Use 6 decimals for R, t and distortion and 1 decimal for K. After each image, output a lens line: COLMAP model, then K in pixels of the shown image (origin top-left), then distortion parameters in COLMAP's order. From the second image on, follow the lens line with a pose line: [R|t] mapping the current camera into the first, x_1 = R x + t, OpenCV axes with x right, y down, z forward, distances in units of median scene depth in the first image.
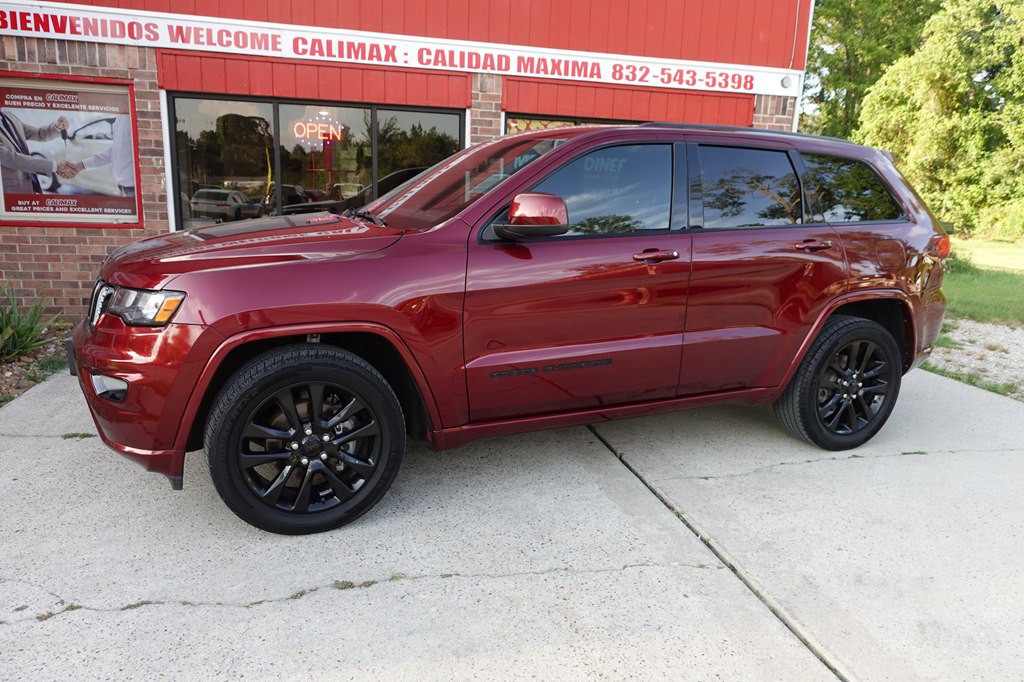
lens RADIAL K [[705.4, 0, 512.0], [0, 705.4, 340.4], [0, 0, 1]] dist [0.001790, -0.002251]
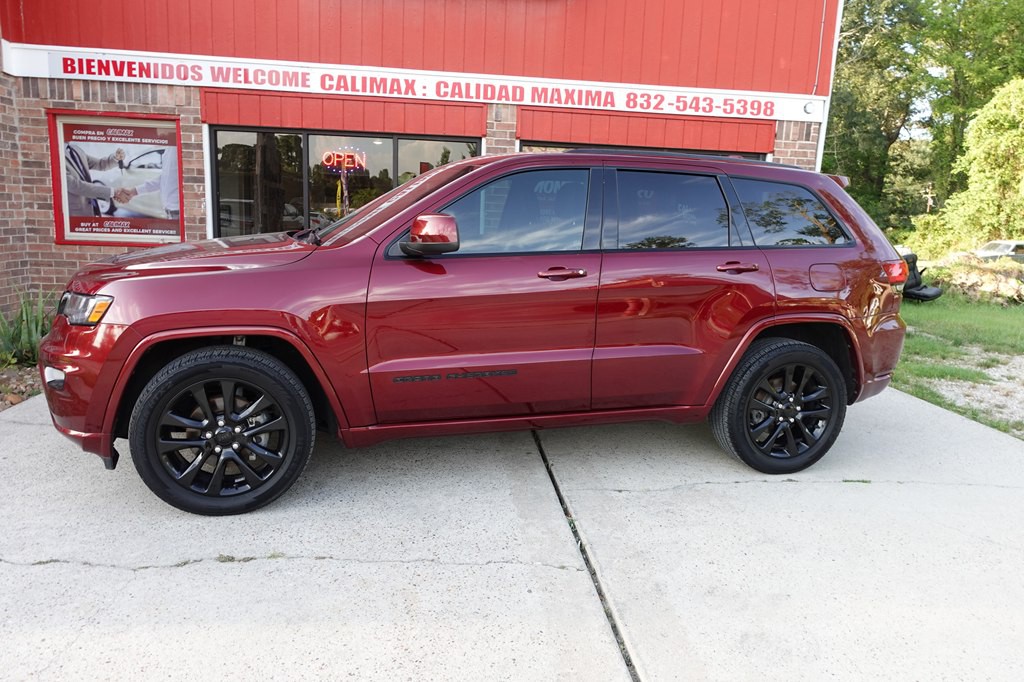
lens RADIAL K [[705.4, 0, 512.4], [0, 705.4, 343.6], [0, 0, 1]] dist [0.001790, -0.002251]
pose [[0.991101, 0.027370, -0.130271, 0.131839], [-0.031709, 0.999005, -0.031354, 0.009536], [0.129283, 0.035206, 0.990983, -0.024749]]
